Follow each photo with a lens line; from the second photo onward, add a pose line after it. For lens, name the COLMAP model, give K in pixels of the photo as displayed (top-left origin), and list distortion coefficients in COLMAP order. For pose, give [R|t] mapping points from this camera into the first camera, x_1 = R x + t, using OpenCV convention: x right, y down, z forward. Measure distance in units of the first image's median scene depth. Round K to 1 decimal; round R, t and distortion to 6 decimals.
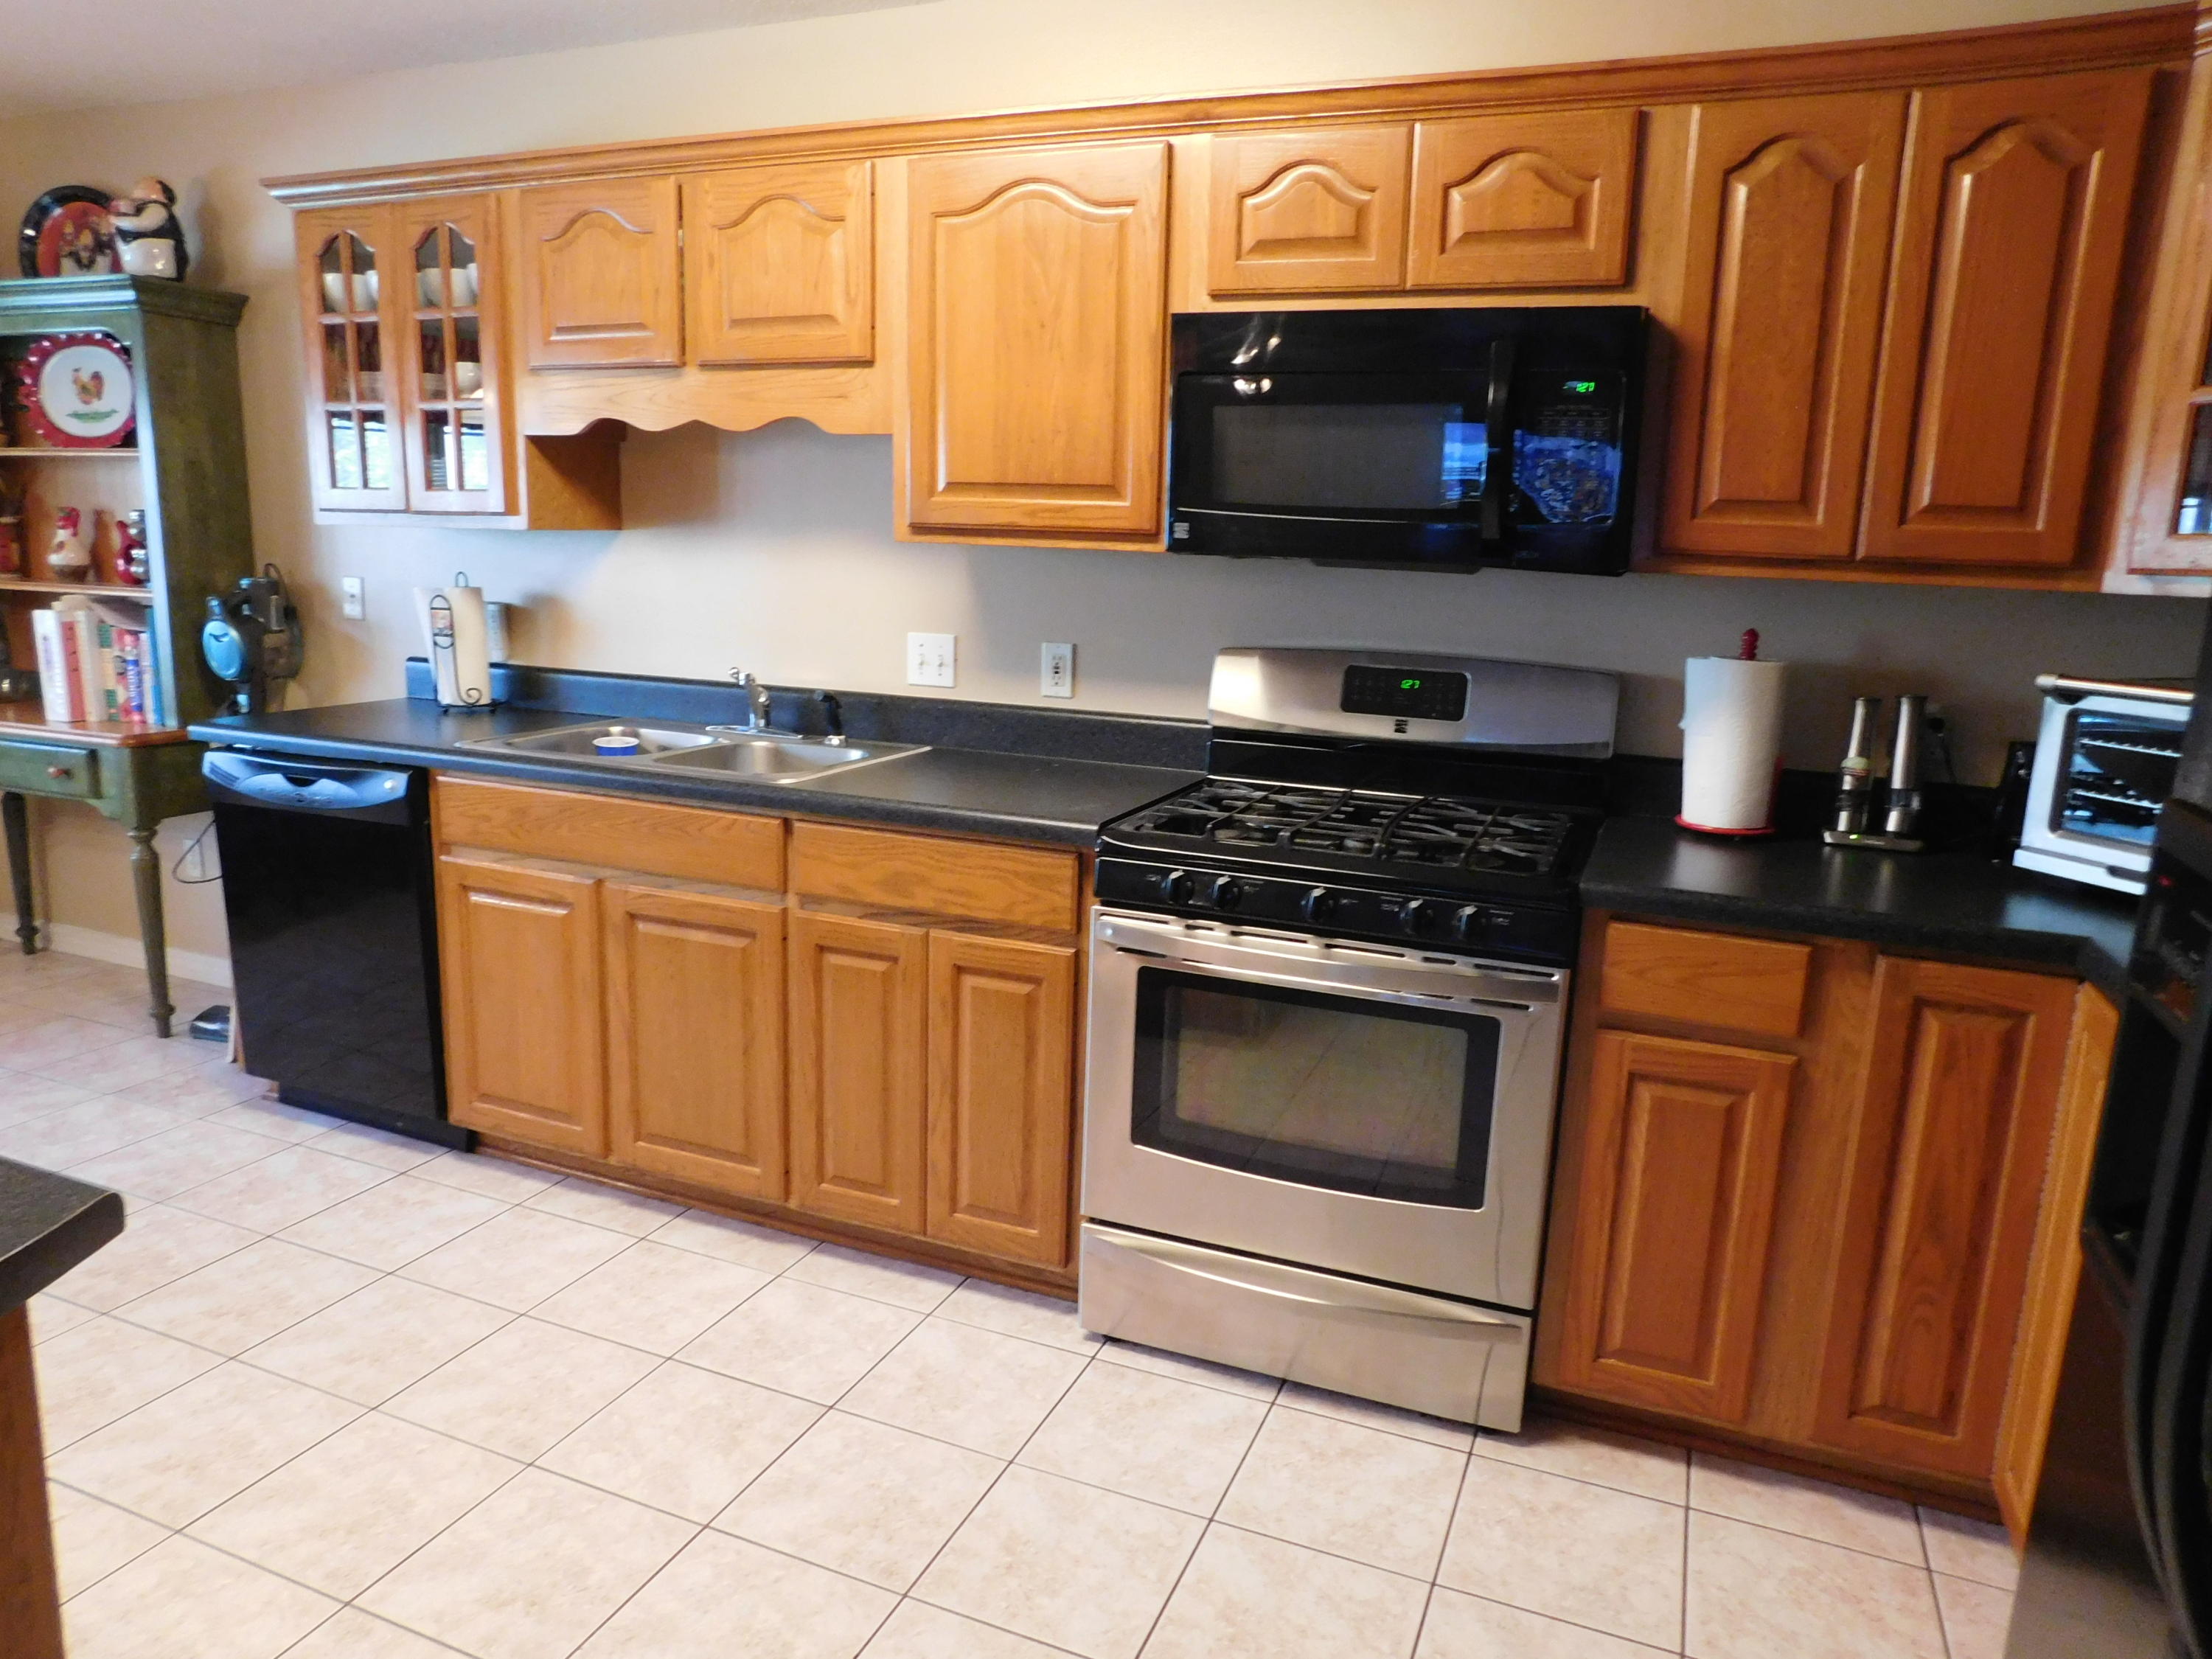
lens RADIAL K [[1457.6, 0, 1104.4], [0, 1457.6, 827.3], [0, 0, 1]] dist [-0.039363, 0.026113]
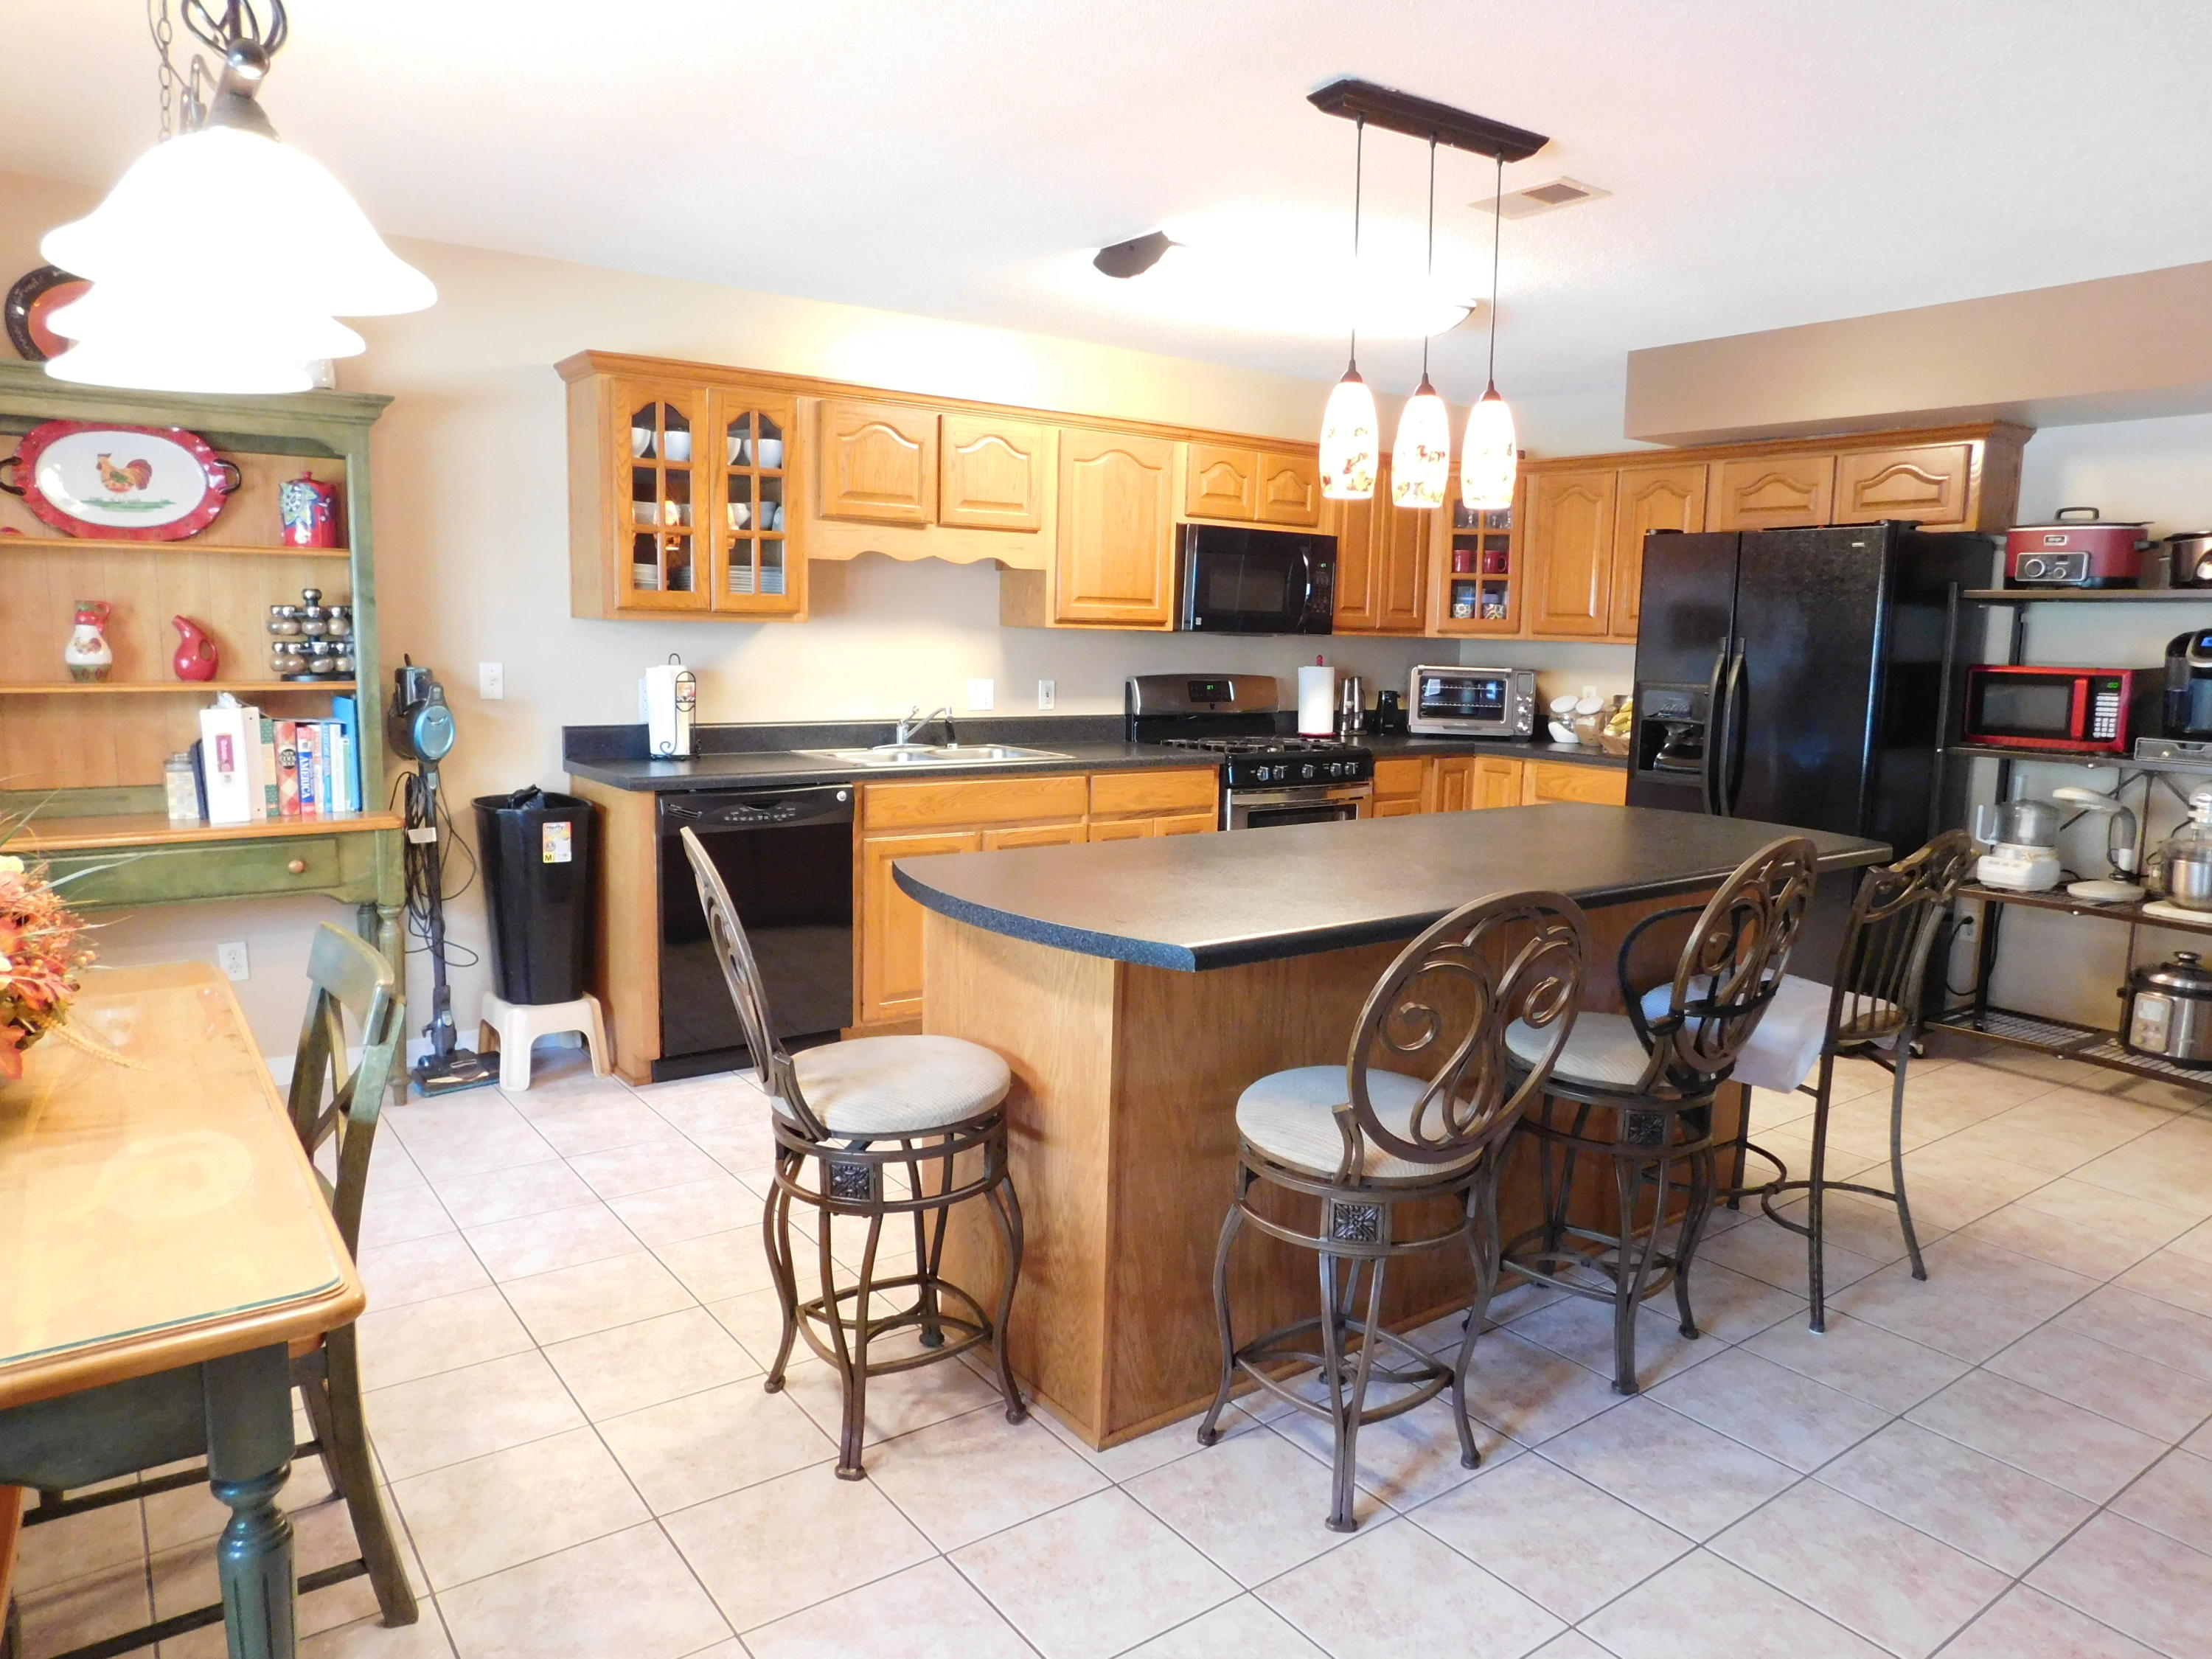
lens RADIAL K [[1457.6, 0, 1115.1], [0, 1457.6, 823.1], [0, 0, 1]] dist [-0.039363, 0.026113]
pose [[0.512550, -0.133222, 0.848259, -1.703879], [0.164709, 0.984800, 0.055142, -0.039821], [-0.842712, 0.111453, 0.526702, -0.018511]]
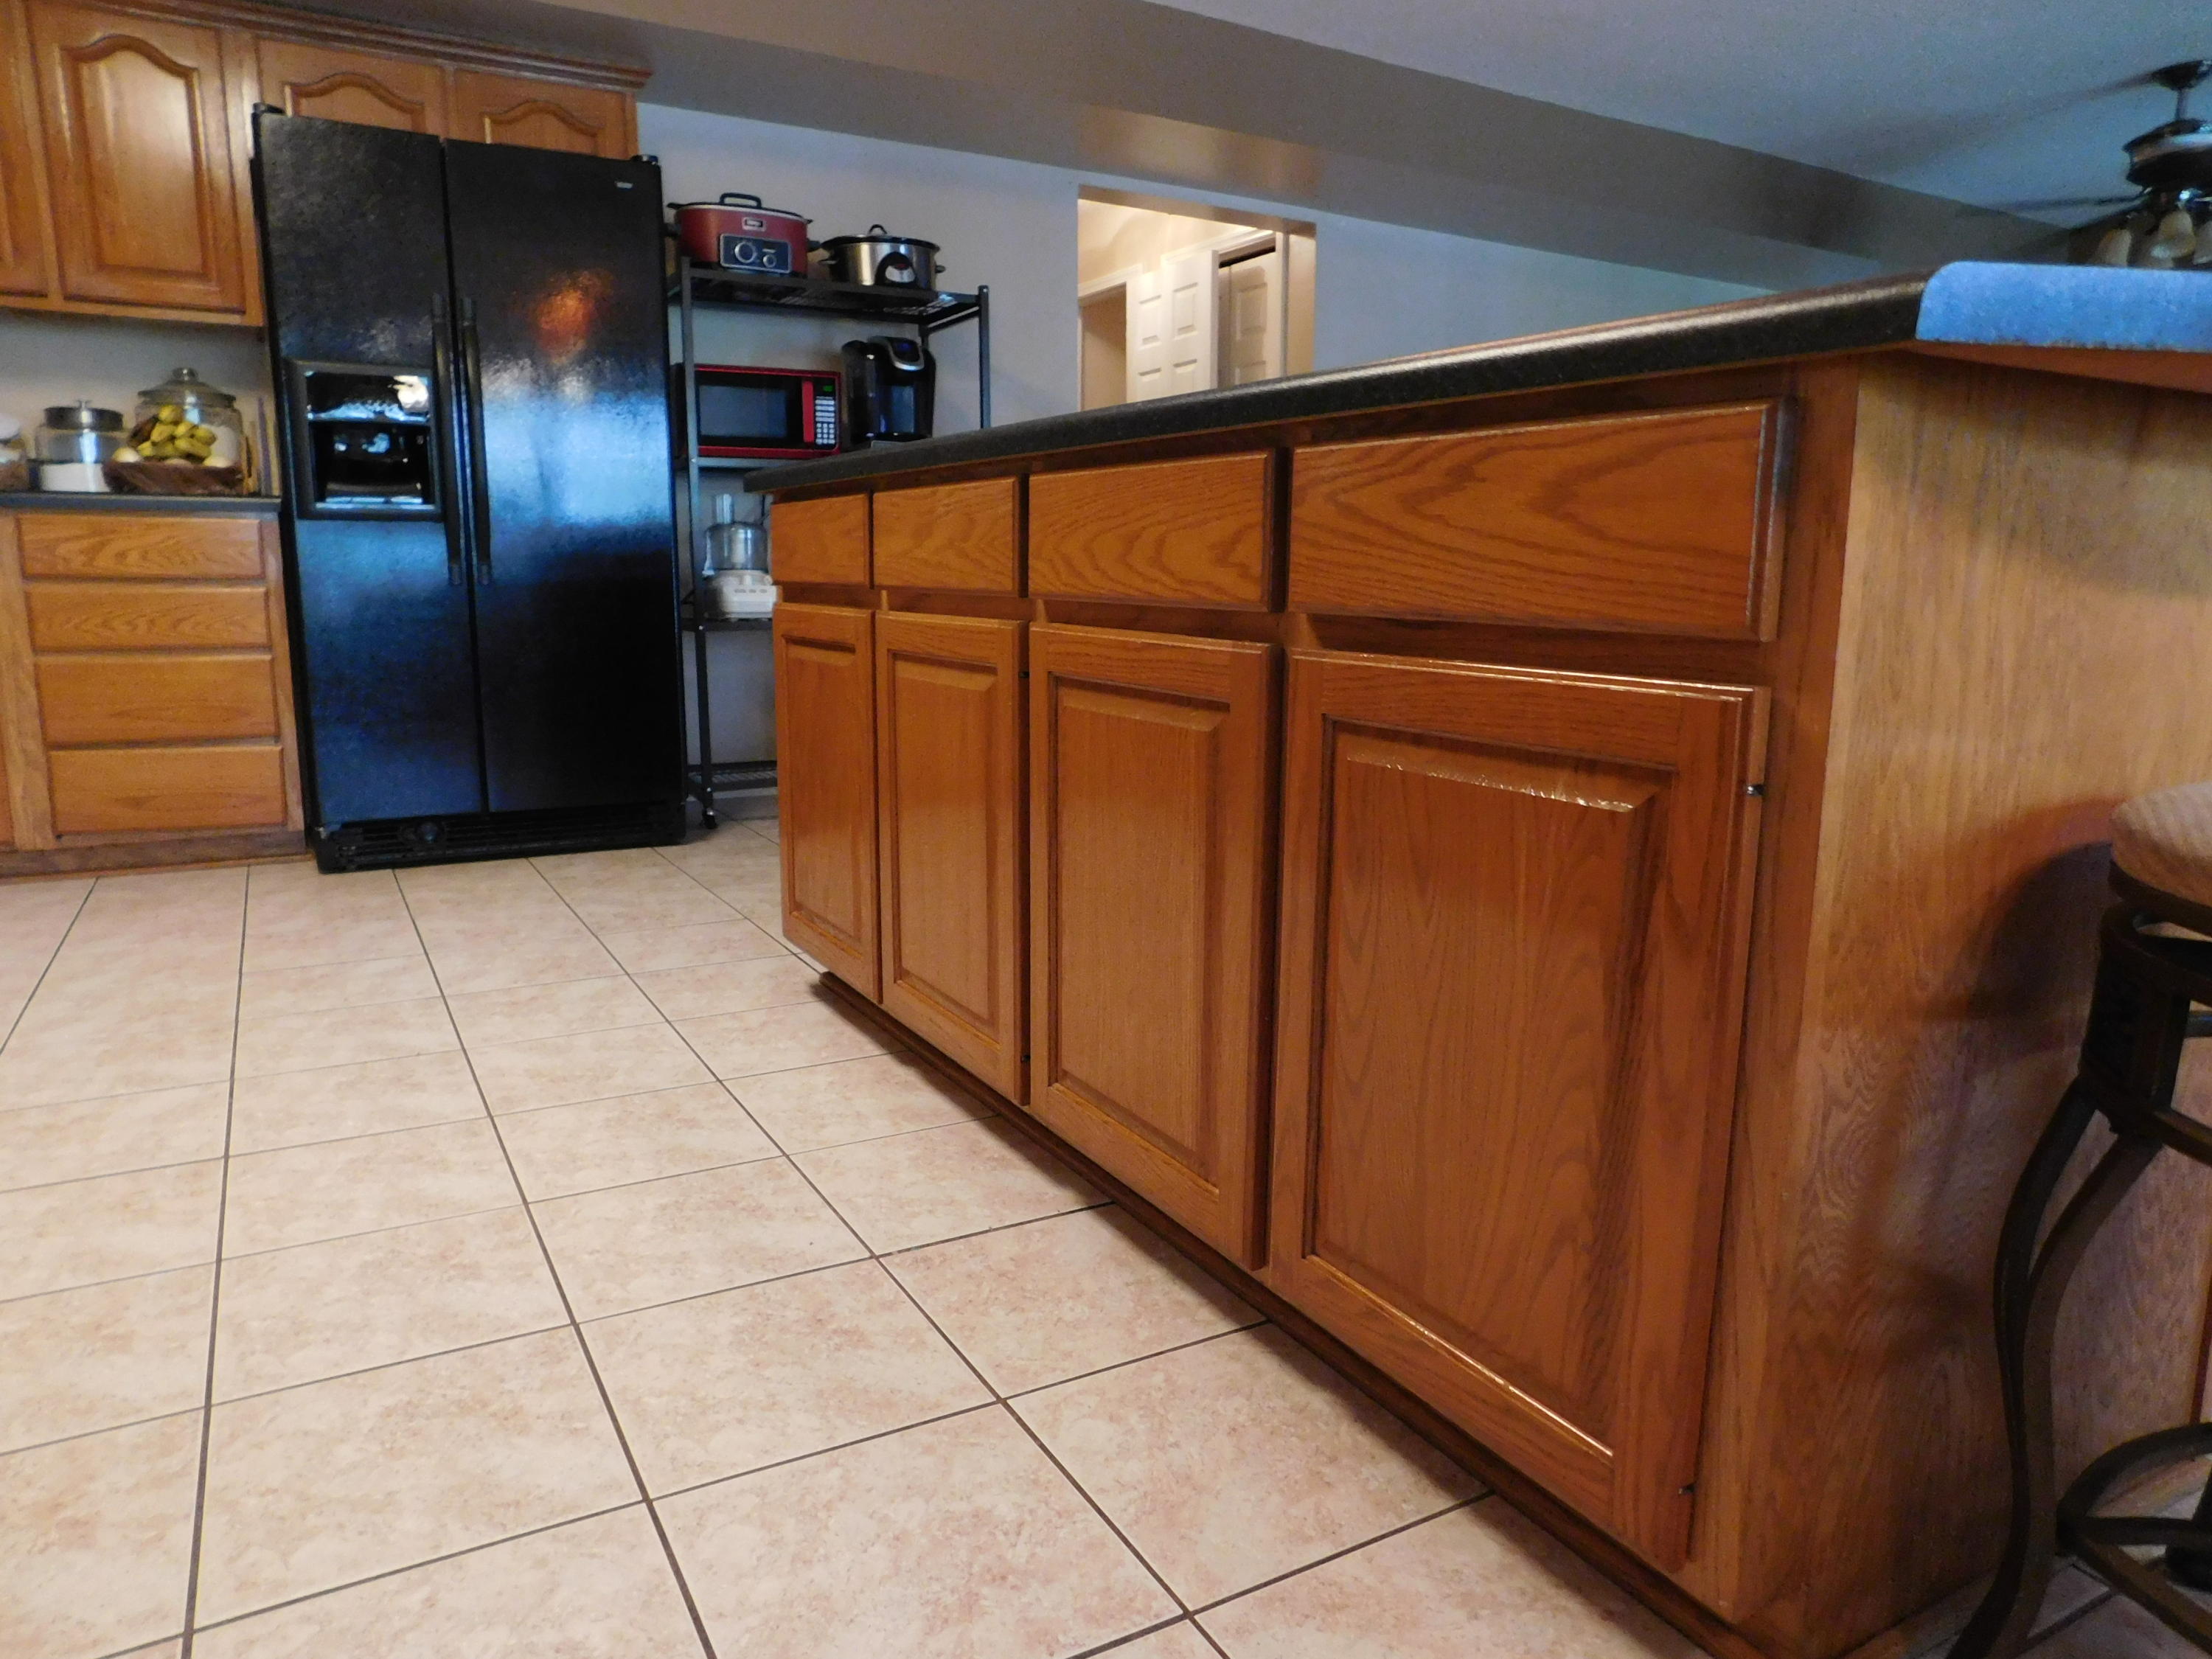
lens RADIAL K [[1457.6, 0, 1107.1], [0, 1457.6, 829.4], [0, 0, 1]] dist [-0.039363, 0.026113]
pose [[-0.788871, -0.151091, 0.595696, -0.995282], [0.087092, 0.932039, 0.351735, -0.001125], [-0.608356, 0.329354, -0.722100, 0.973476]]
